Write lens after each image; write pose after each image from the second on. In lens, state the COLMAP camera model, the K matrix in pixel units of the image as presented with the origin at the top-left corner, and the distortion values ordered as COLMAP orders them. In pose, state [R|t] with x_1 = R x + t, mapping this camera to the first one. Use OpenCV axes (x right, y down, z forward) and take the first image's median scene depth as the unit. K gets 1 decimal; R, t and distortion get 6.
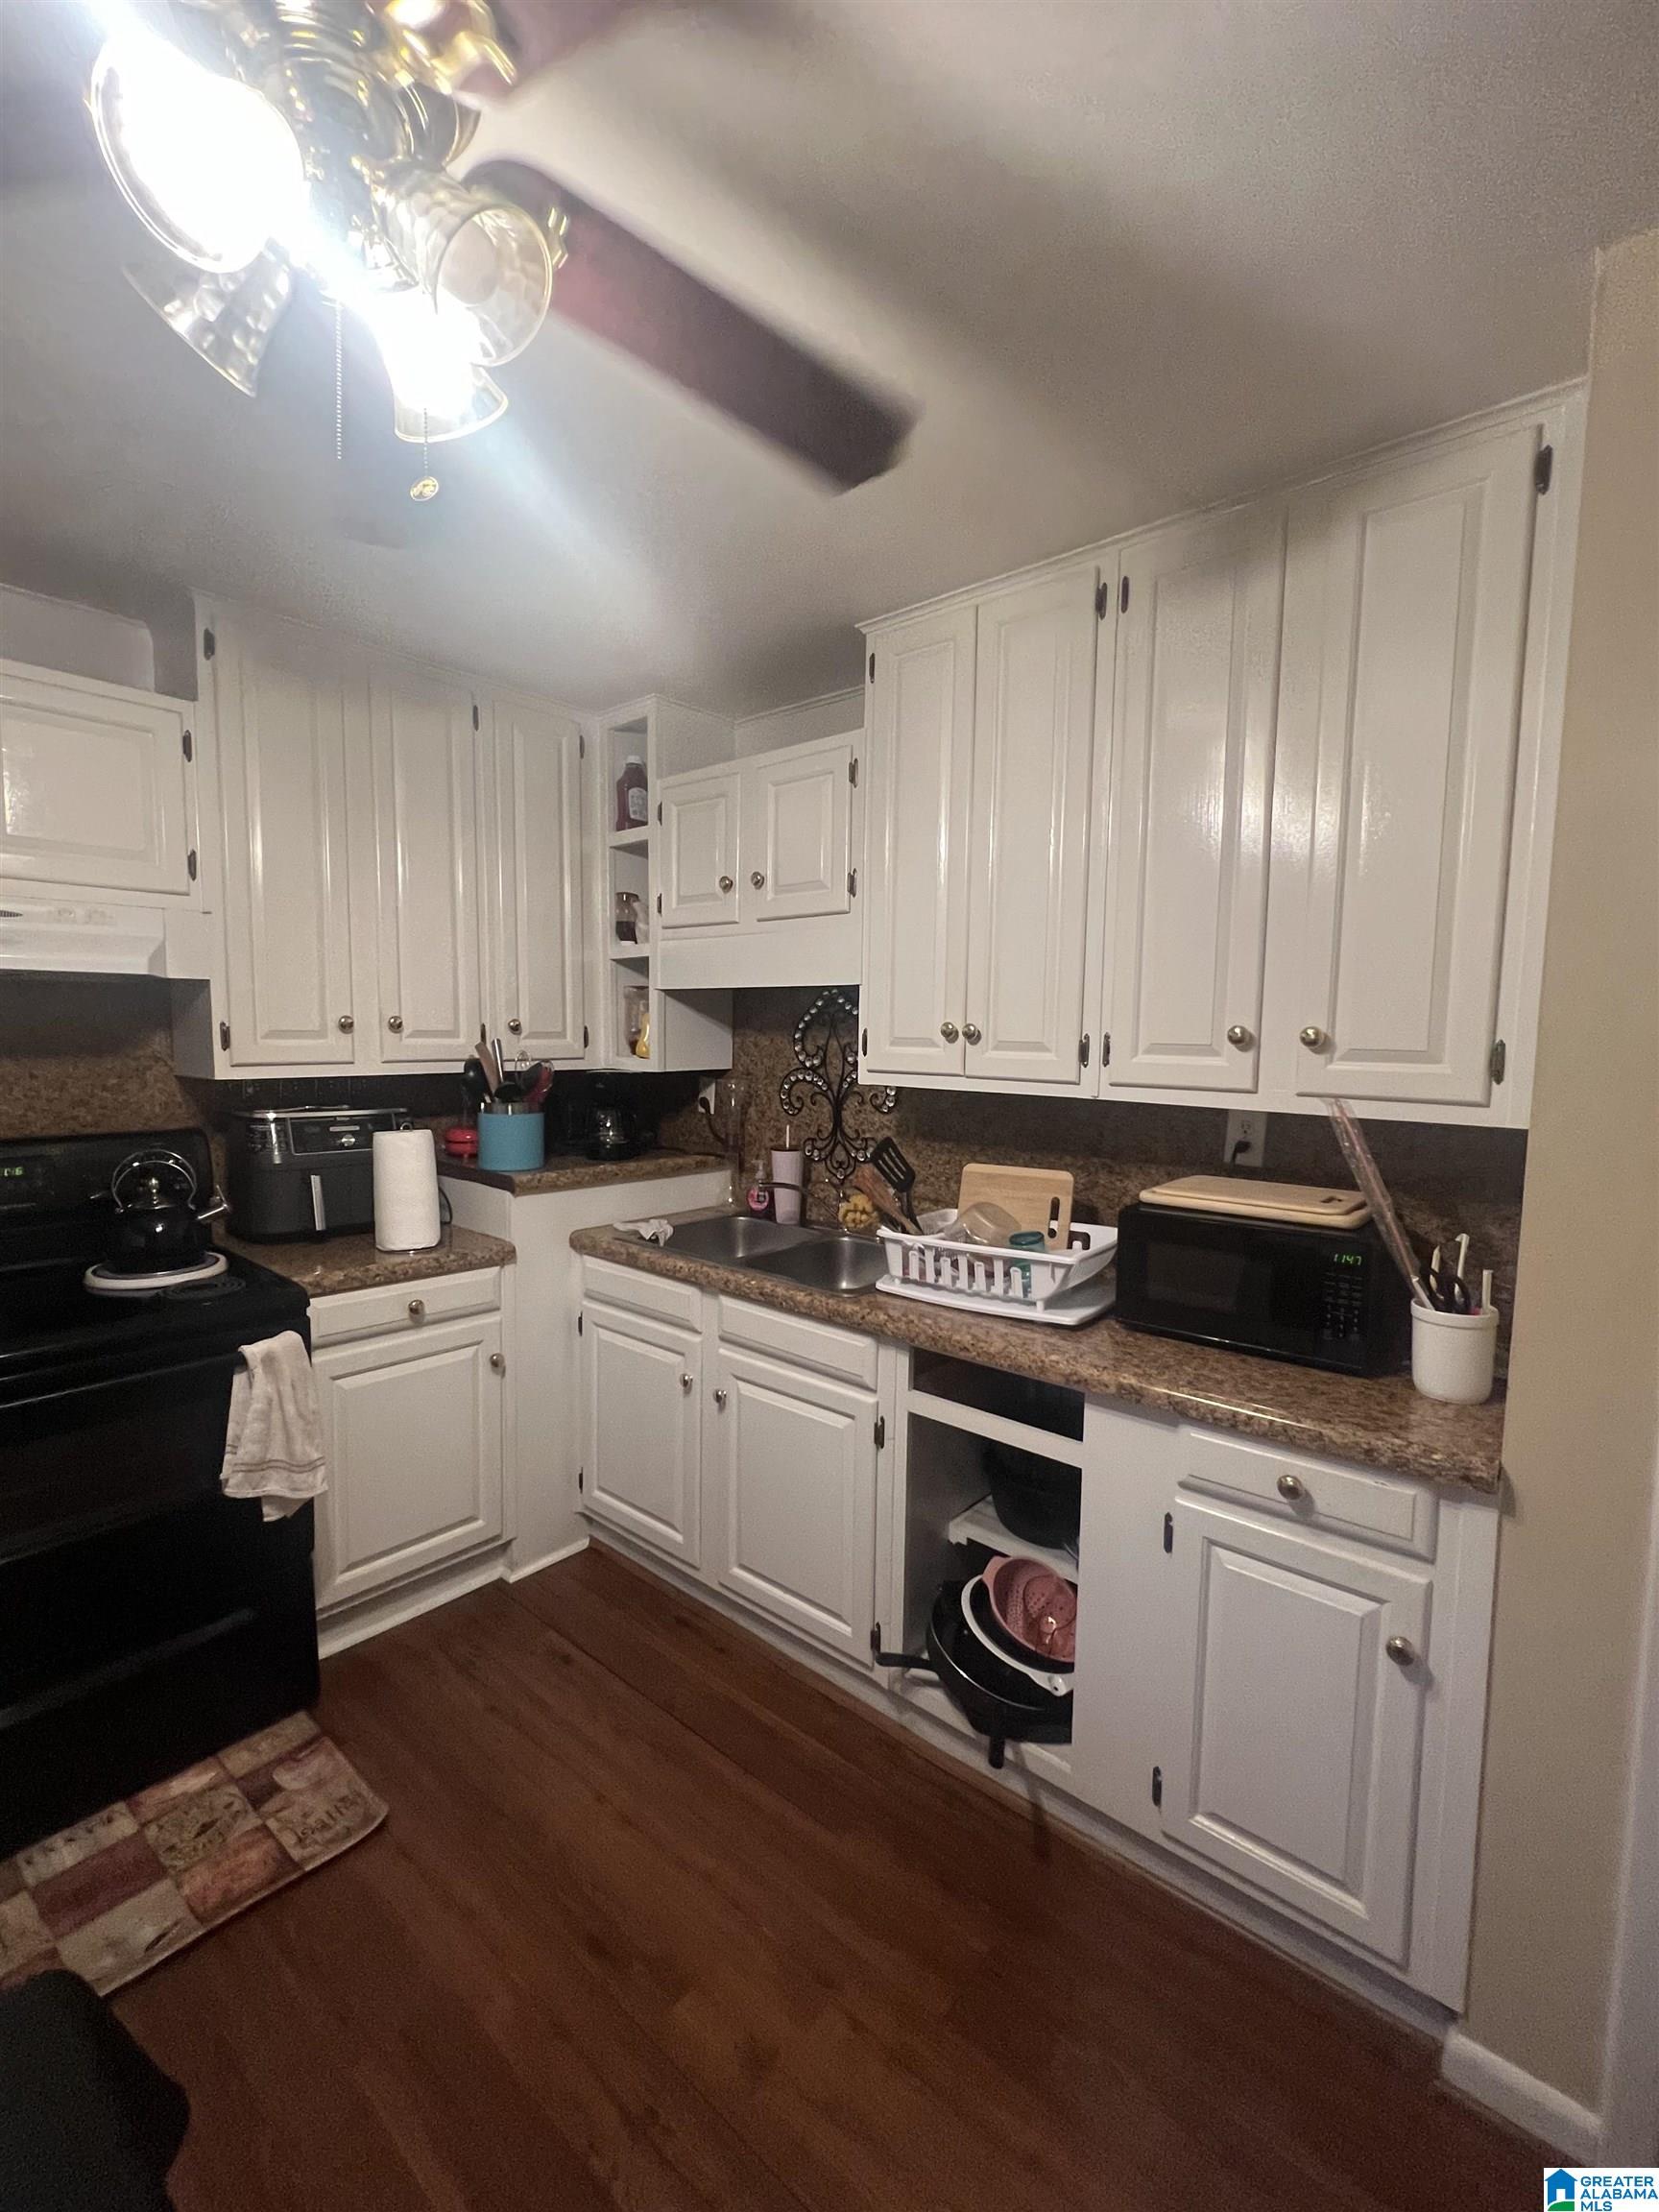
lens RADIAL K [[951.6, 0, 826.0], [0, 951.6, 1112.5], [0, 0, 1]] dist [0.003979, 0.001001]
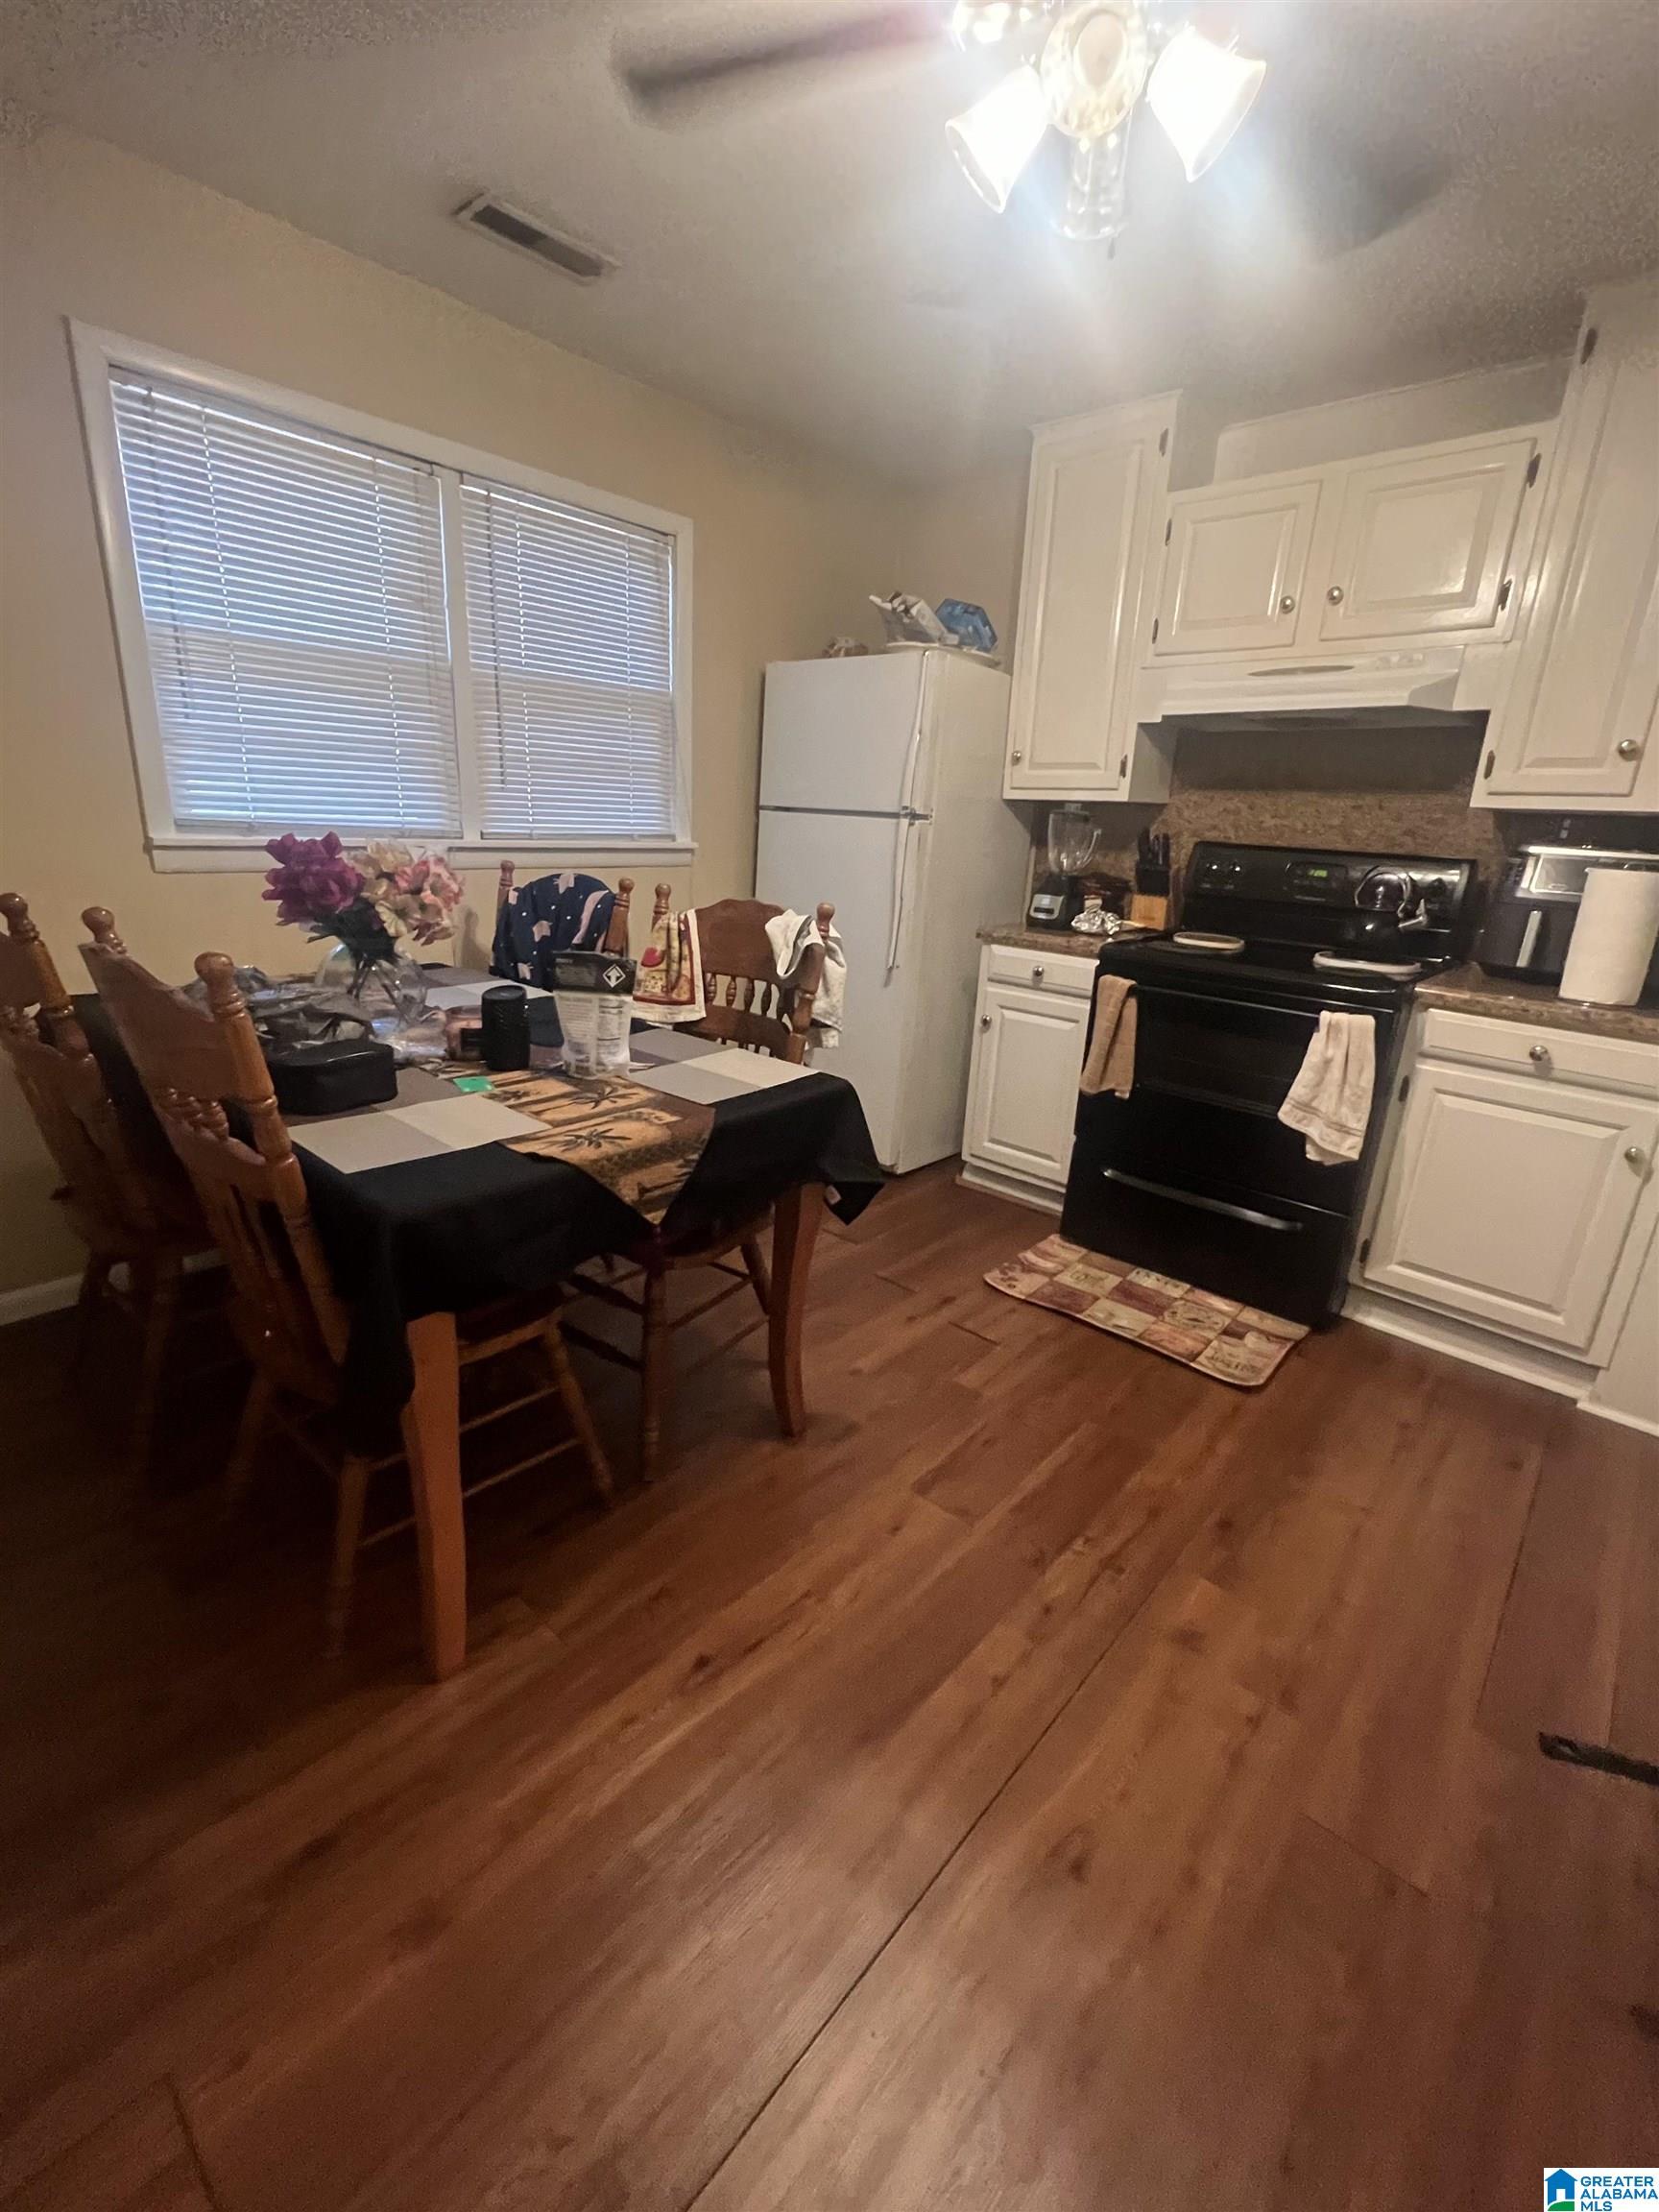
lens RADIAL K [[951.6, 0, 822.7], [0, 951.6, 1105.3], [0, 0, 1]] dist [0.003979, 0.001001]
pose [[-0.023871, 0.277458, -0.960441, 0.608947], [-0.133845, 0.951179, 0.278109, 0.099993], [0.990715, 0.135189, 0.014431, 0.340076]]
